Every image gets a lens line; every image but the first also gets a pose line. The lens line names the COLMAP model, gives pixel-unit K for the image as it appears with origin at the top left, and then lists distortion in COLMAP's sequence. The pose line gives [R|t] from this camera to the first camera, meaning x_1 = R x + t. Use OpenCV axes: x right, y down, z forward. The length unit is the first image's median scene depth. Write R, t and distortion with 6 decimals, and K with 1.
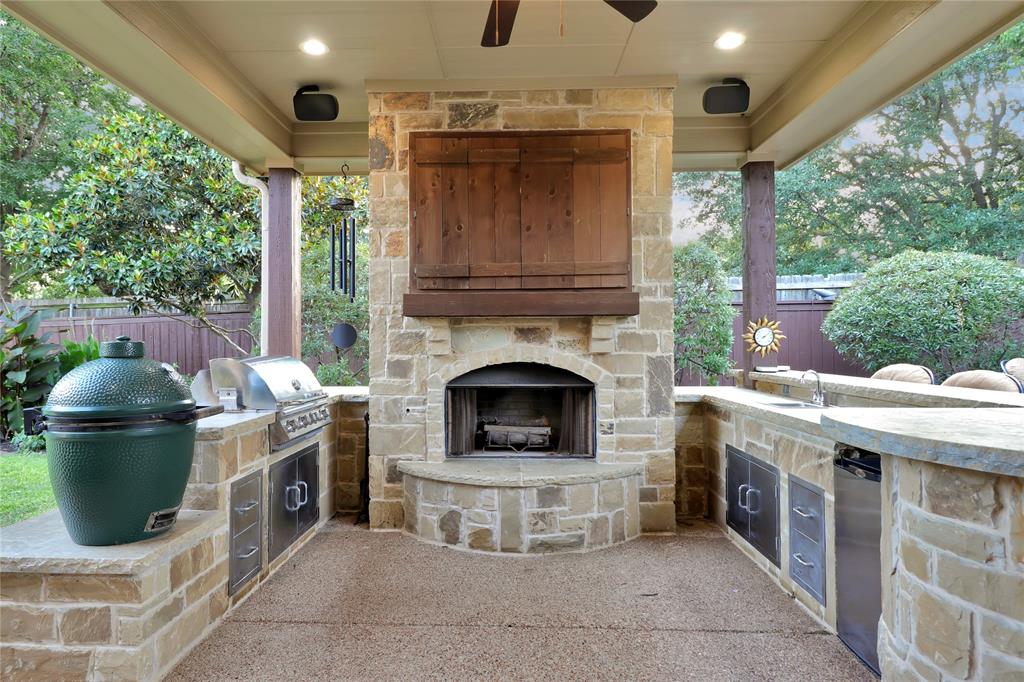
lens RADIAL K [[609.1, 0, 480.4], [0, 609.1, 327.5], [0, 0, 1]] dist [0.000088, -0.008649]
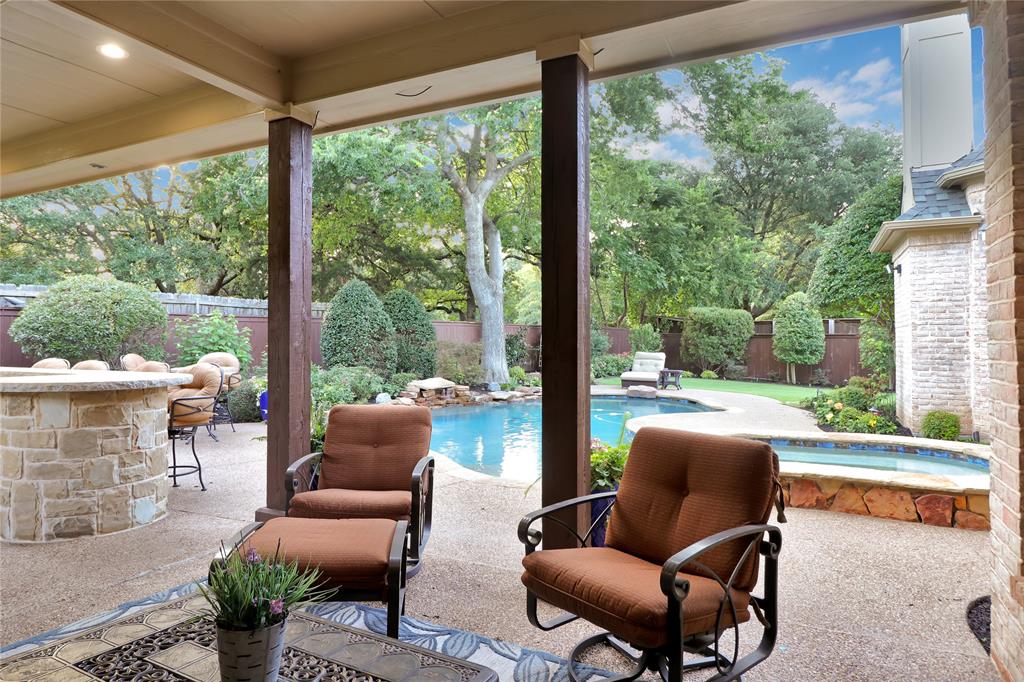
lens RADIAL K [[609.1, 0, 505.1], [0, 609.1, 339.3], [0, 0, 1]] dist [0.000088, -0.008649]
pose [[0.400925, 0.008529, 0.916071, -0.266011], [-0.025342, 0.999677, 0.001784, -0.019529], [-0.915760, -0.023931, 0.401012, -0.697869]]
